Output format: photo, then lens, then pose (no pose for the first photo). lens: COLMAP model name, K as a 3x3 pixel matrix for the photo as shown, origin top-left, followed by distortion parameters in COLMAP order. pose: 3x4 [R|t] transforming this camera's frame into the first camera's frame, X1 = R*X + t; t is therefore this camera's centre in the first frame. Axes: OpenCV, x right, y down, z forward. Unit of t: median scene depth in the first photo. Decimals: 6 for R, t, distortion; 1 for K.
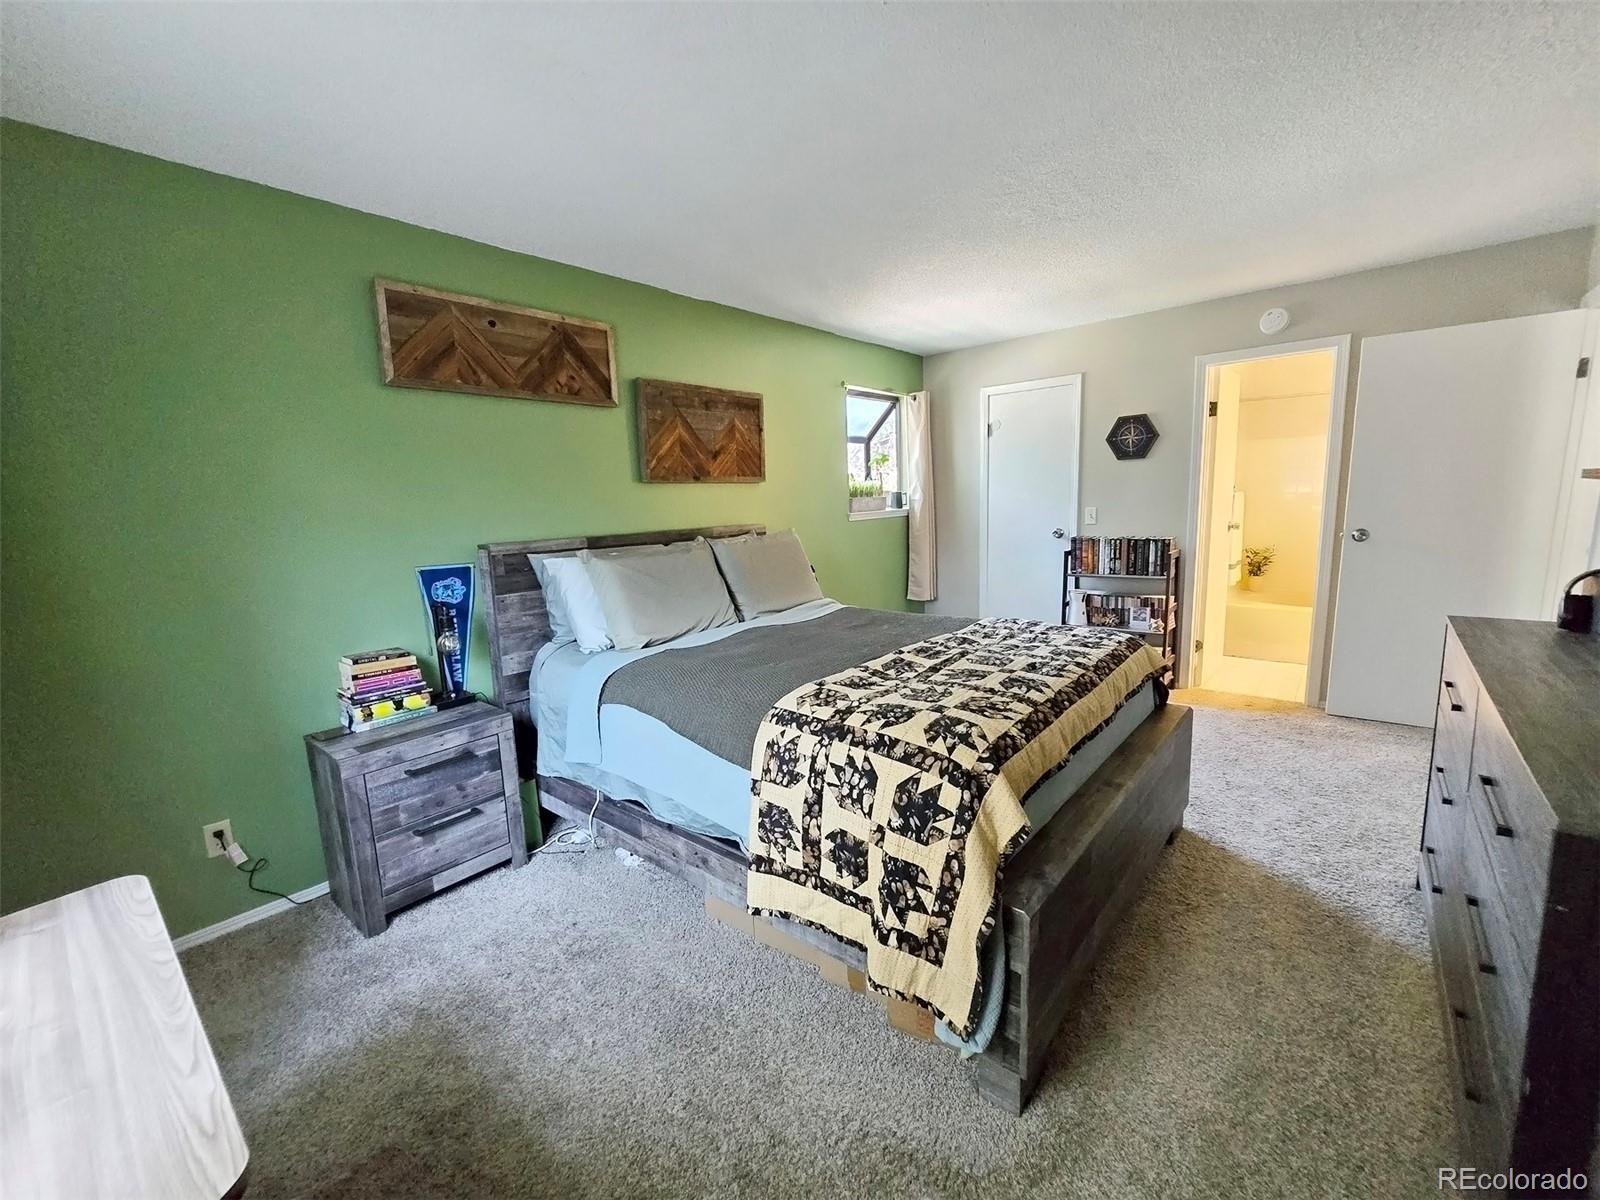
lens RADIAL K [[650.2, 0, 801.9], [0, 650.2, 603.0], [0, 0, 1]] dist [-0.001182, -0.000680]
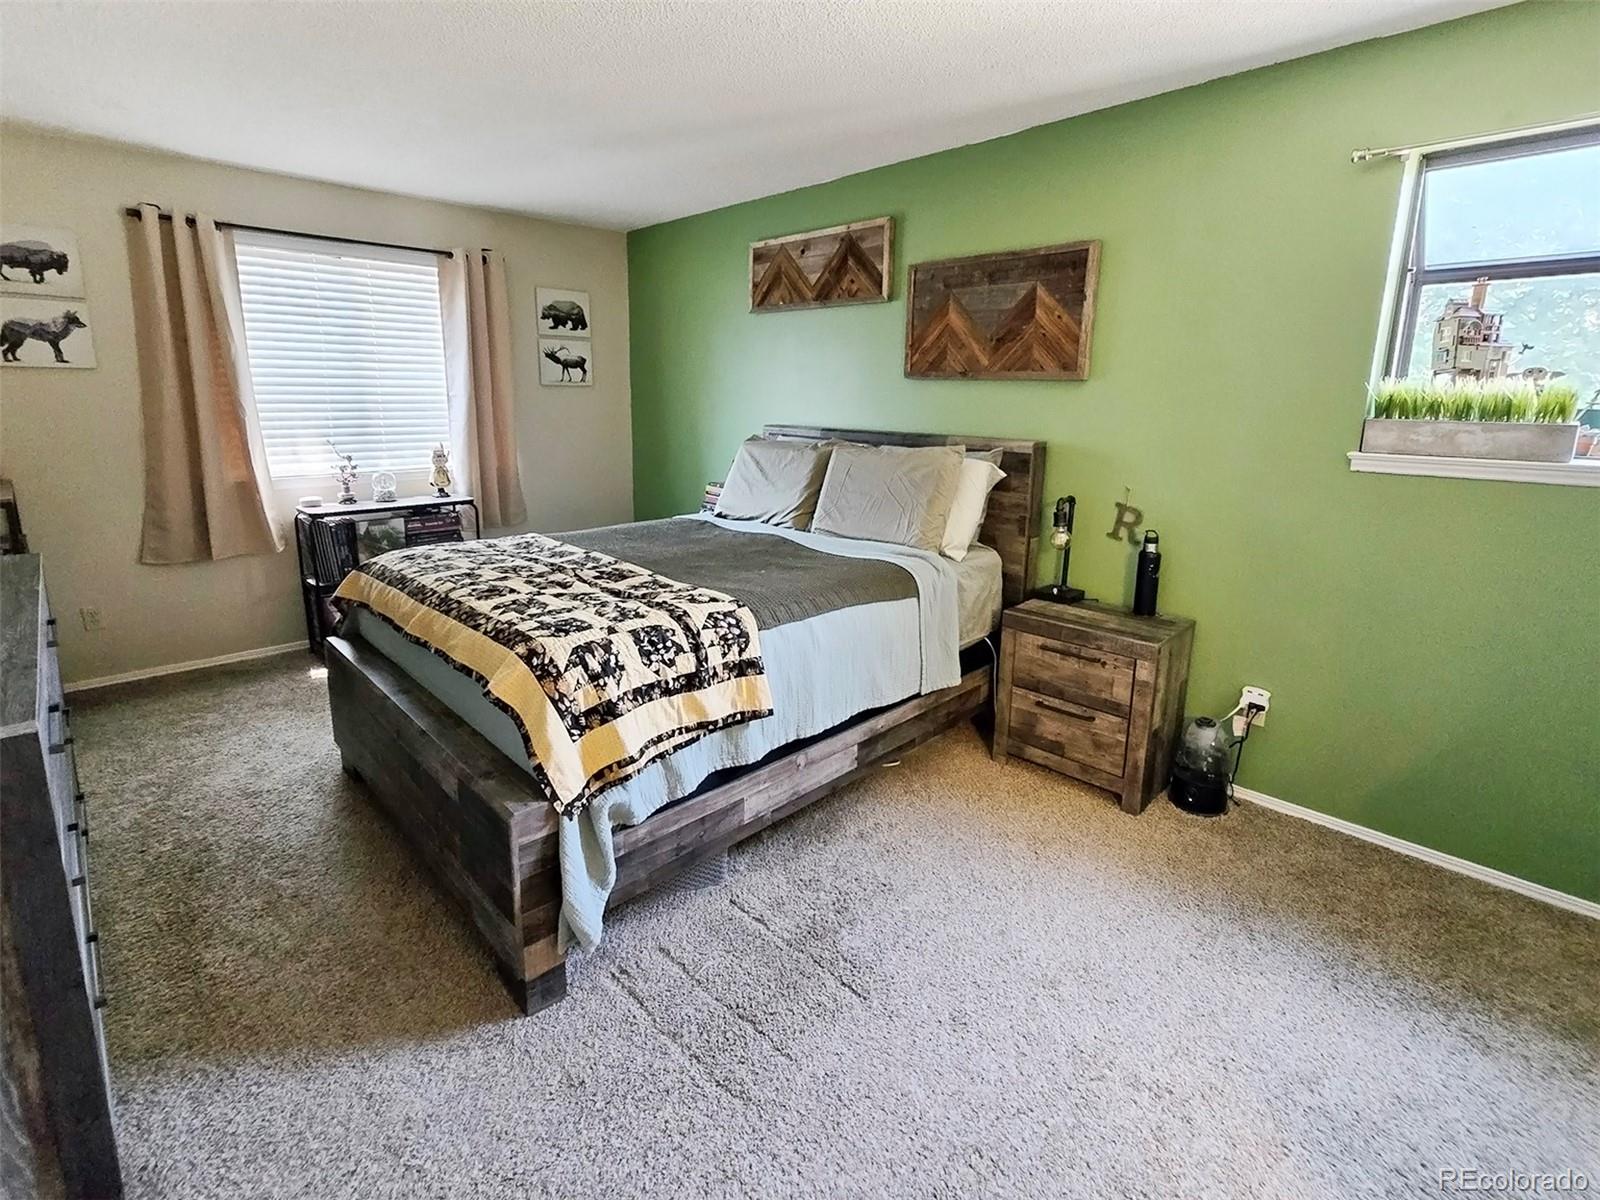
lens RADIAL K [[754.0, 0, 777.5], [0, 754.0, 535.8], [0, 0, 1]] dist [-0.003135, -0.000143]
pose [[-0.108834, 0.226764, -0.967850, 0.901310], [-0.166654, 0.955691, 0.242656, -0.207507], [0.979991, 0.187705, -0.066220, 0.963634]]
